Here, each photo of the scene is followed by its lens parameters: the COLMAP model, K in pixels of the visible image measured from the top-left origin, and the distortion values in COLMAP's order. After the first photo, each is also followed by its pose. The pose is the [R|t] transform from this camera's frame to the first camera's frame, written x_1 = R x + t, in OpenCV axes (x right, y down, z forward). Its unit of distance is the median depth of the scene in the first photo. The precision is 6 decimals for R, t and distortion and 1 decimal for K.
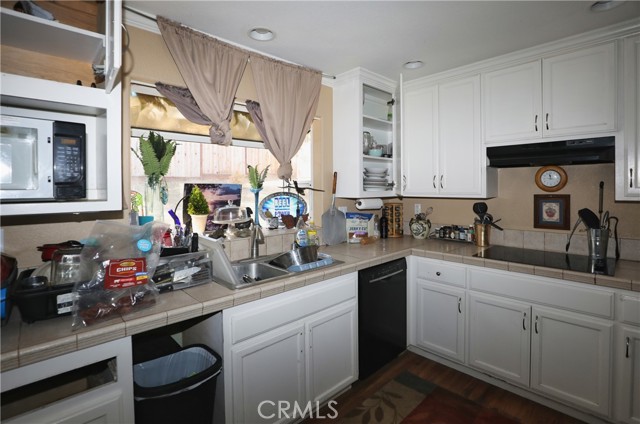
lens RADIAL K [[317.0, 0, 314.4], [0, 317.0, 188.8], [0, 0, 1]] dist [-0.020734, -0.000132]
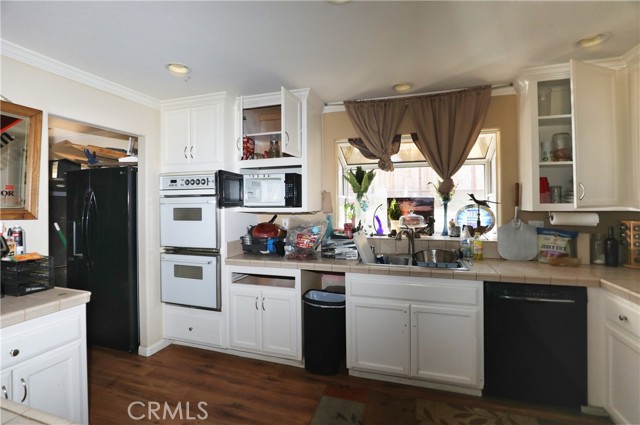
lens RADIAL K [[310.9, 0, 321.1], [0, 310.9, 199.8], [0, 0, 1]] dist [-0.005324, -0.000210]
pose [[0.469031, -0.007025, -0.883154, 0.732602], [0.003471, 0.999975, -0.006111, -0.000403], [0.883175, -0.000199, 0.469044, 0.063720]]
